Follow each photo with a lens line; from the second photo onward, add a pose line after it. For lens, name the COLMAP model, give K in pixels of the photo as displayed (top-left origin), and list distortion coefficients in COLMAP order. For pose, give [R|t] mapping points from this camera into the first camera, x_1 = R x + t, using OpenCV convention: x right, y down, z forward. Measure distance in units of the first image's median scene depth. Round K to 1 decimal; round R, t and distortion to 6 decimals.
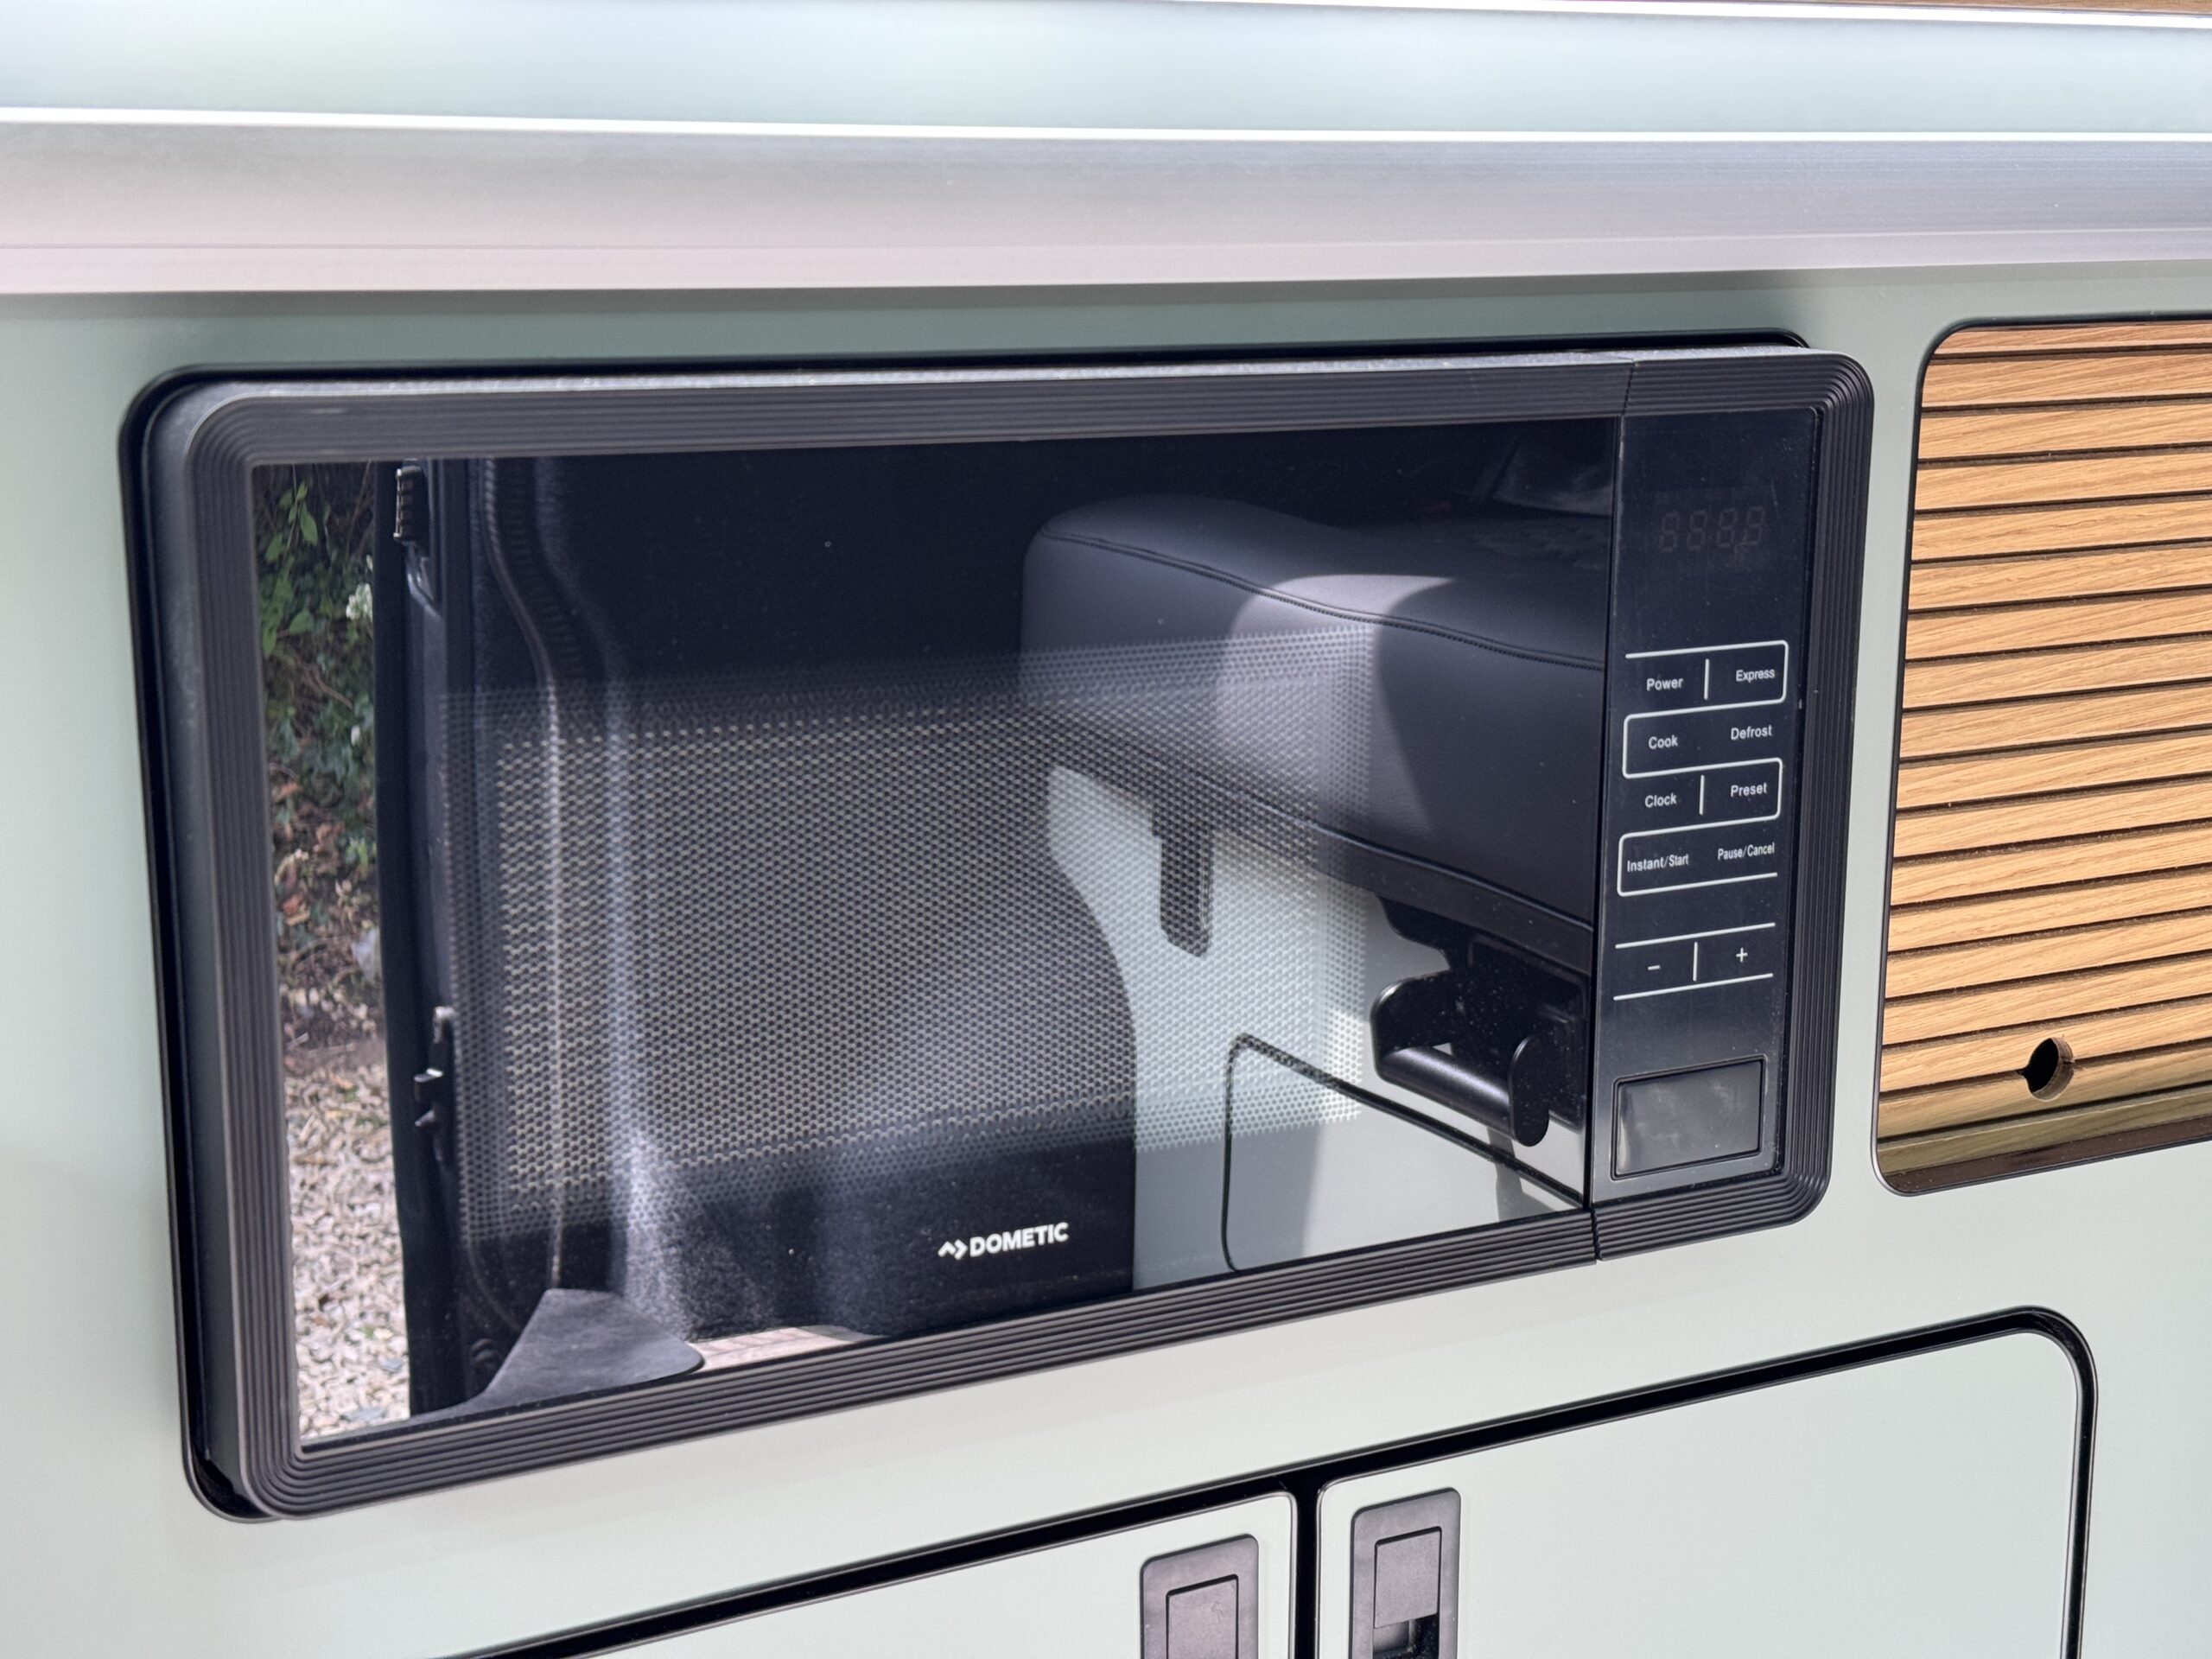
lens RADIAL K [[3165.3, 0, 1155.4], [0, 3165.3, 926.0], [0, 0, 1]] dist [0.157870, 0.006895]
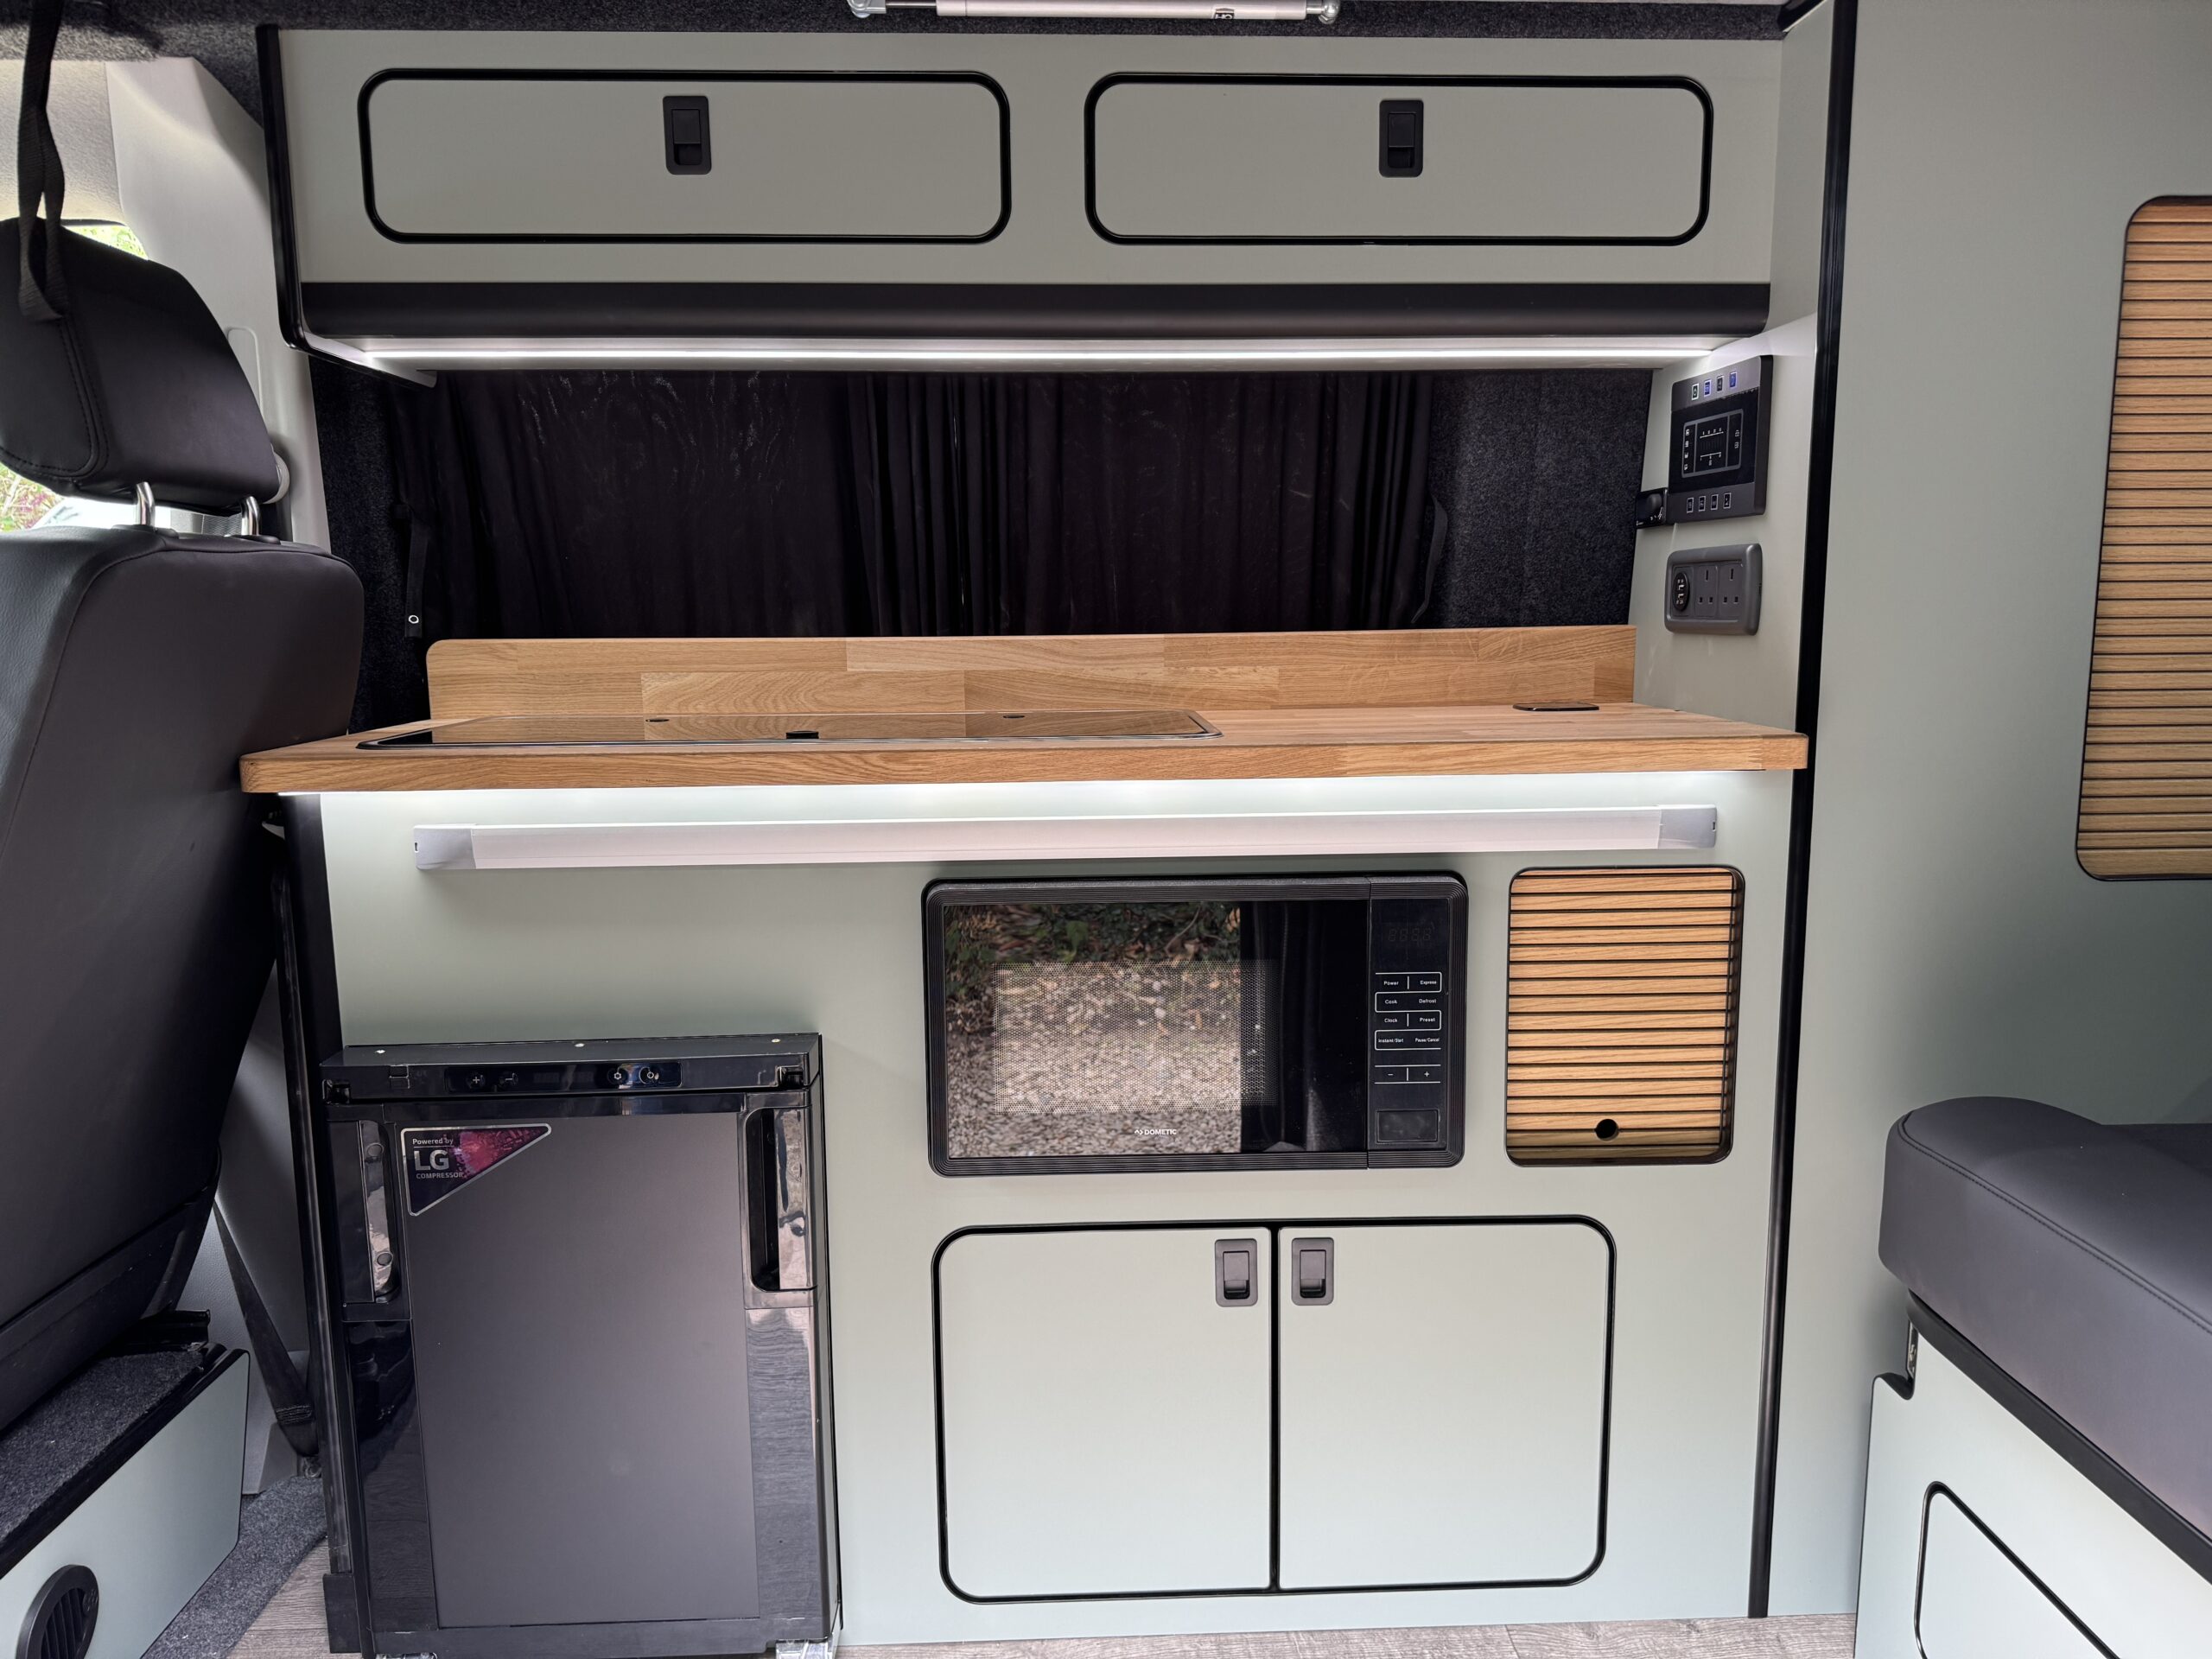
lens RADIAL K [[1548.1, 0, 1106.0], [0, 1548.1, 829.5], [0, 0, 1]] dist [0.104356, -0.144880]
pose [[0.886690, 0.054750, -0.459111, 0.579101], [-0.094893, 0.993376, -0.064805, -0.096494], [0.452522, 0.101028, 0.886012, -0.468536]]
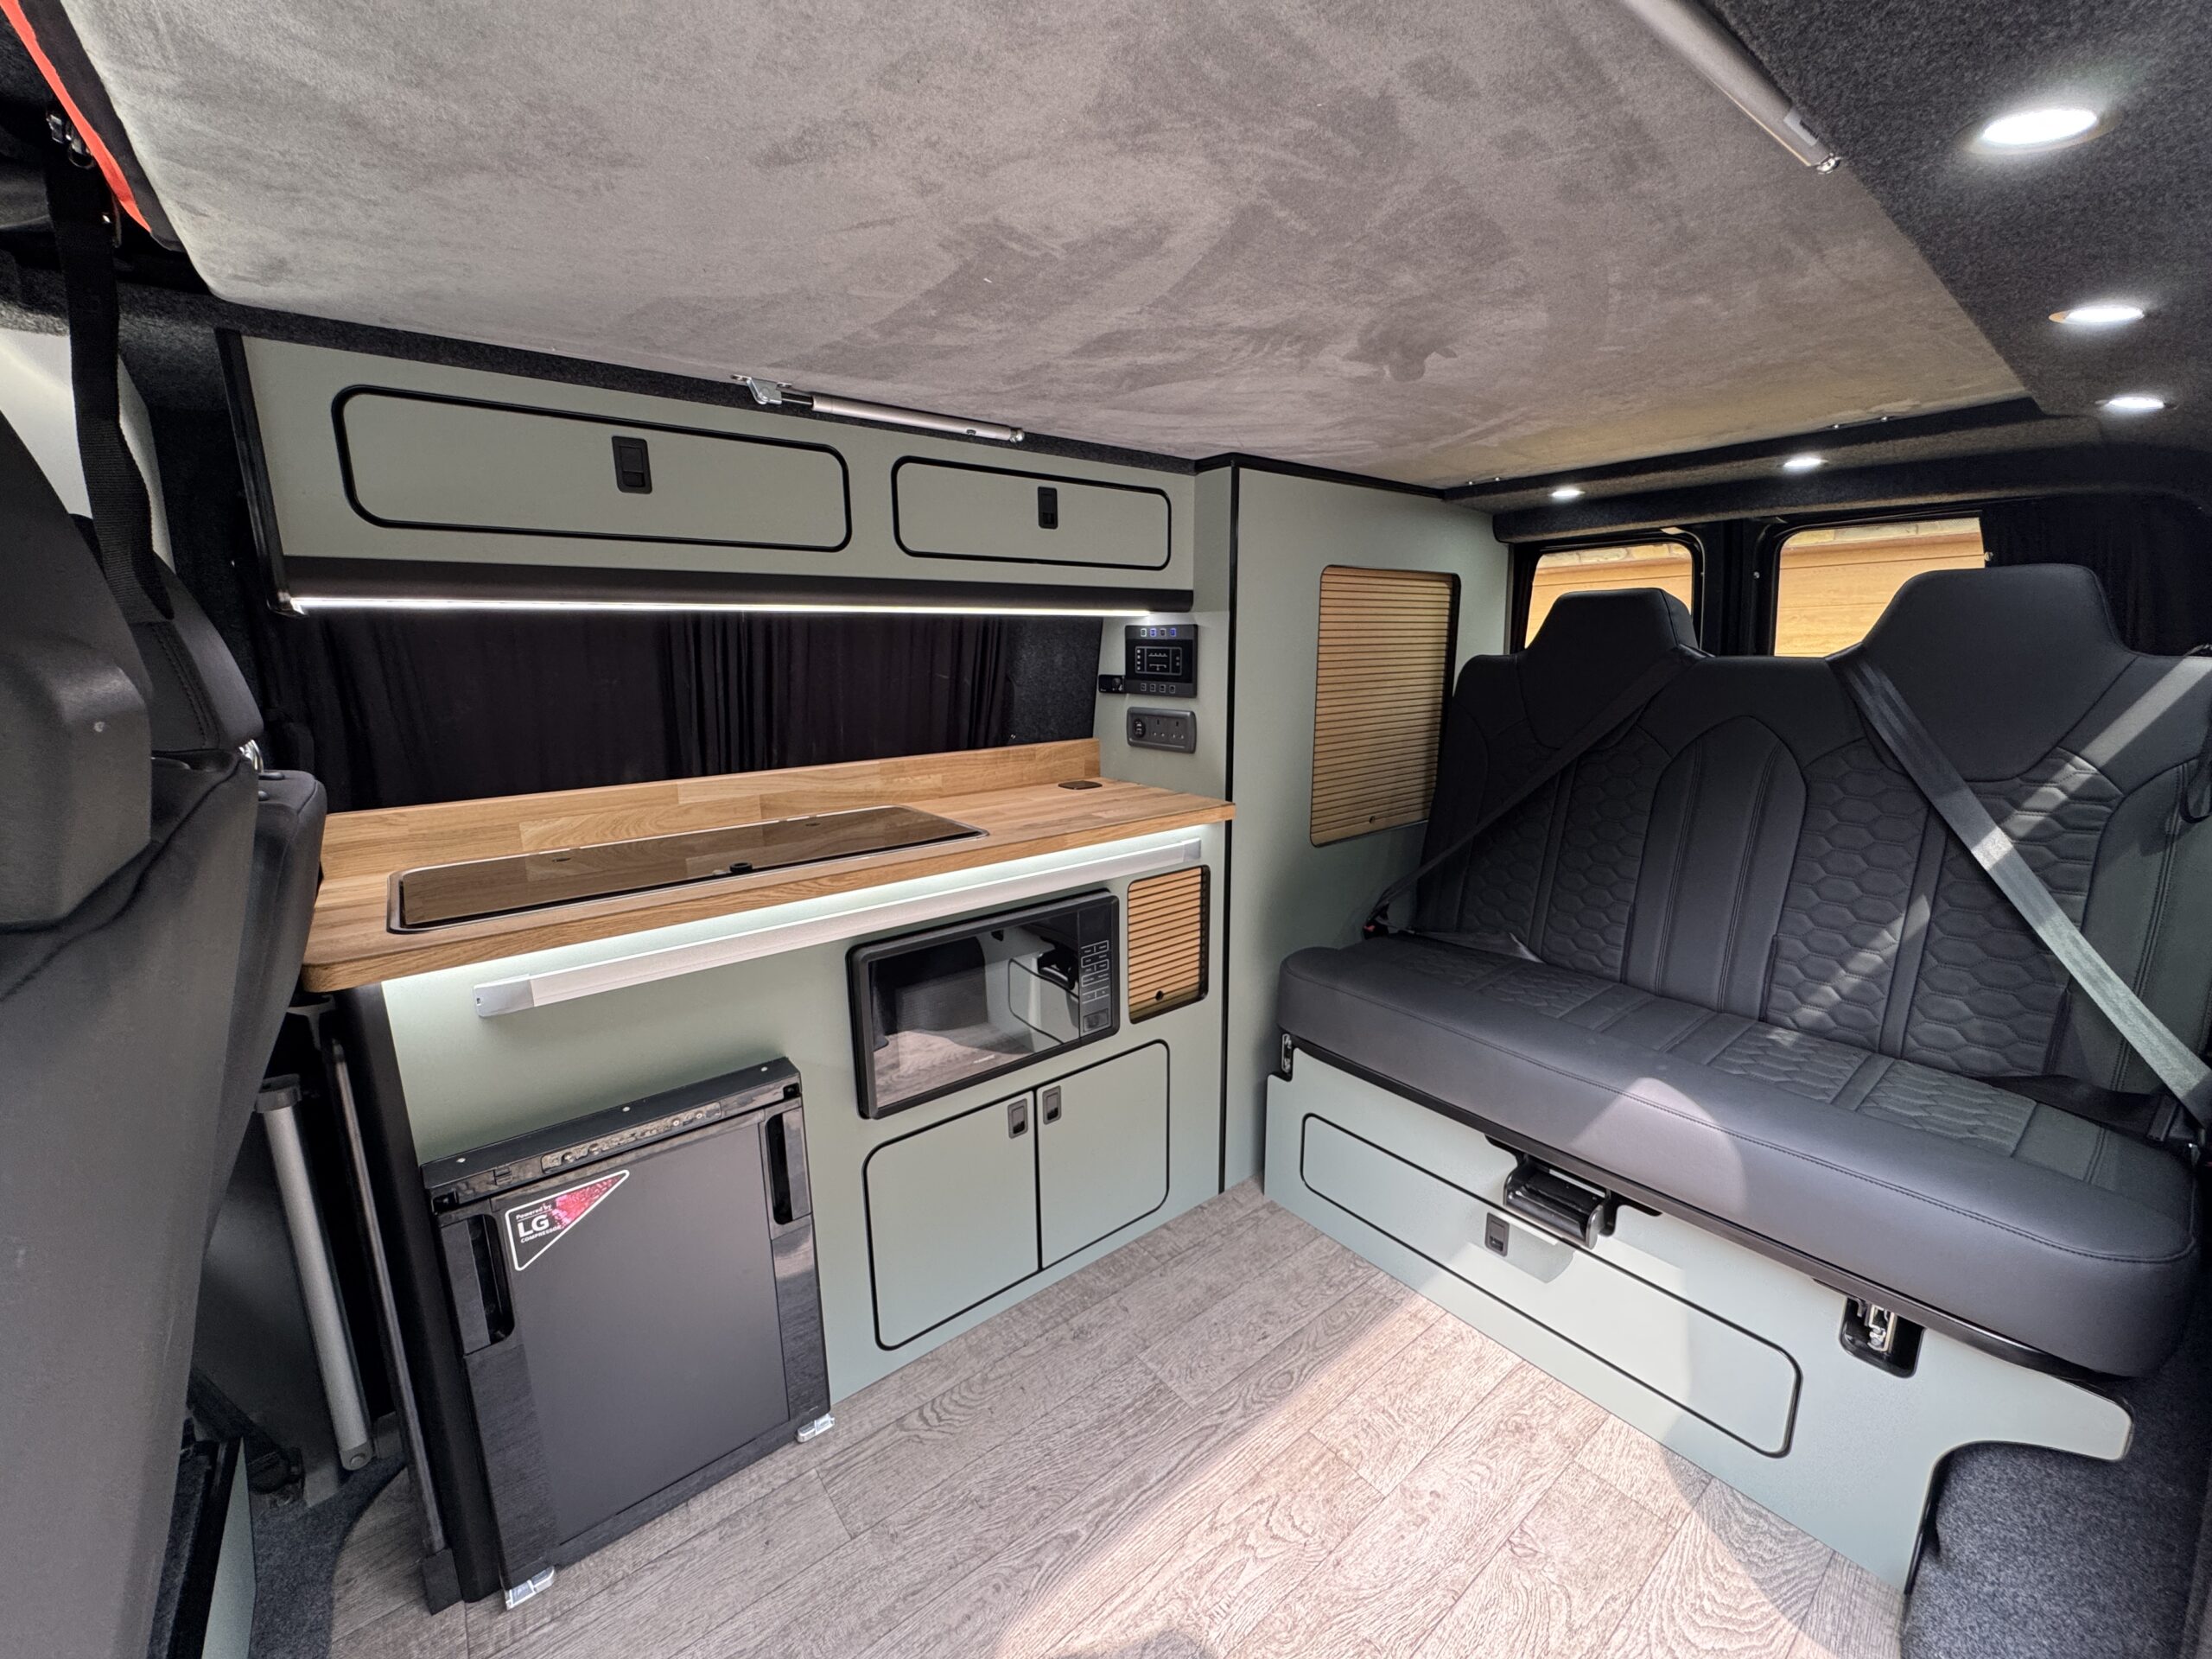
lens RADIAL K [[886.9, 0, 1104.7], [0, 886.9, 826.8], [0, 0, 1]] dist [-0.002032, -0.000475]
pose [[0.987371, -0.045635, 0.151708, -0.050609], [0.049491, 0.998538, -0.021734, -0.262440], [-0.150494, 0.028968, 0.988186, -0.643525]]
